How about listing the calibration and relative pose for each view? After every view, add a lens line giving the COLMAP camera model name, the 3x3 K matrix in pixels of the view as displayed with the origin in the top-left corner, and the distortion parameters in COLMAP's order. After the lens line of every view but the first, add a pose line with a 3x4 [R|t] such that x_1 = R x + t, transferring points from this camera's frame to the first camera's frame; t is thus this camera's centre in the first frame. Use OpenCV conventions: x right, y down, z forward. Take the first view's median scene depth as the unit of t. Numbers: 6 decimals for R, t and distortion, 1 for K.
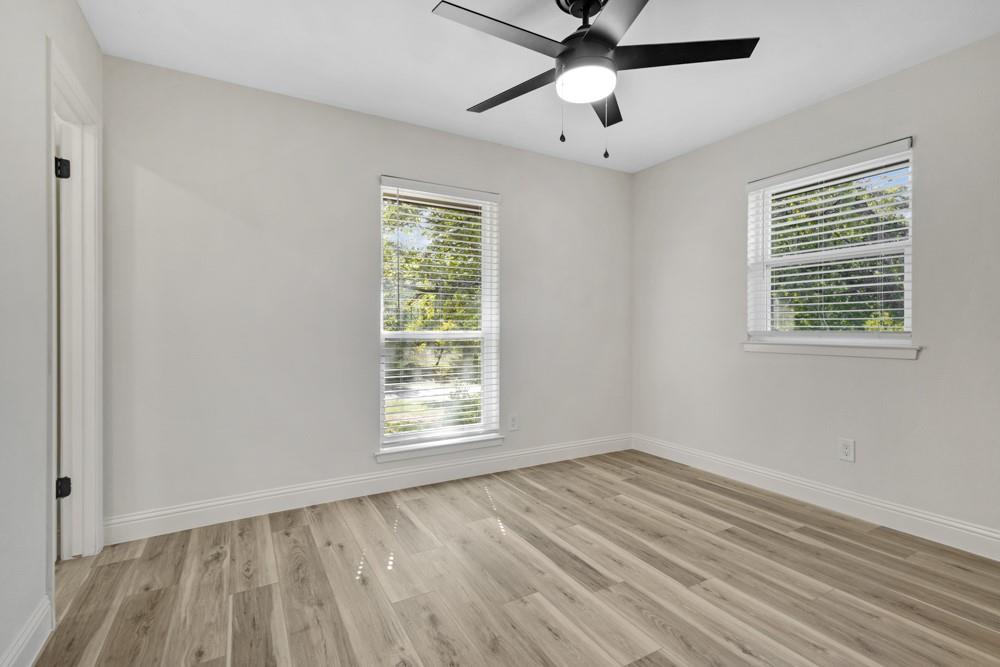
lens RADIAL K [[464.6, 0, 500.0], [0, 464.6, 330.1], [0, 0, 1]] dist [0.004709, -0.001708]
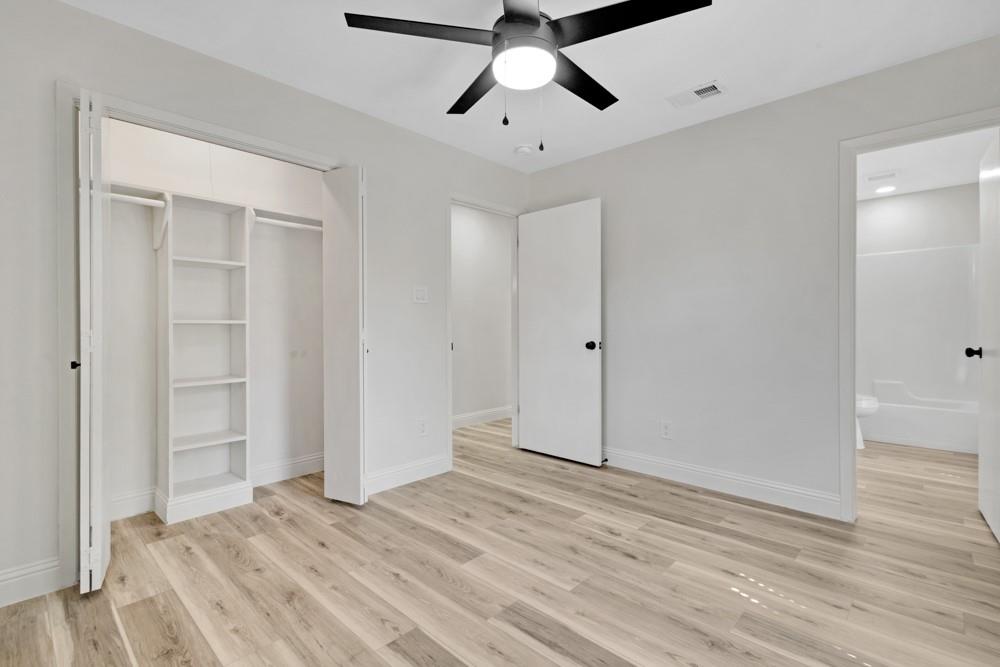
lens RADIAL K [[464.6, 0, 500.3], [0, 464.6, 329.8], [0, 0, 1]] dist [0.004709, -0.001708]
pose [[-0.956431, 0.006990, -0.291875, 0.525122], [0.004743, 0.999953, 0.008403, -0.009563], [0.291920, 0.006652, -0.956420, 1.955806]]
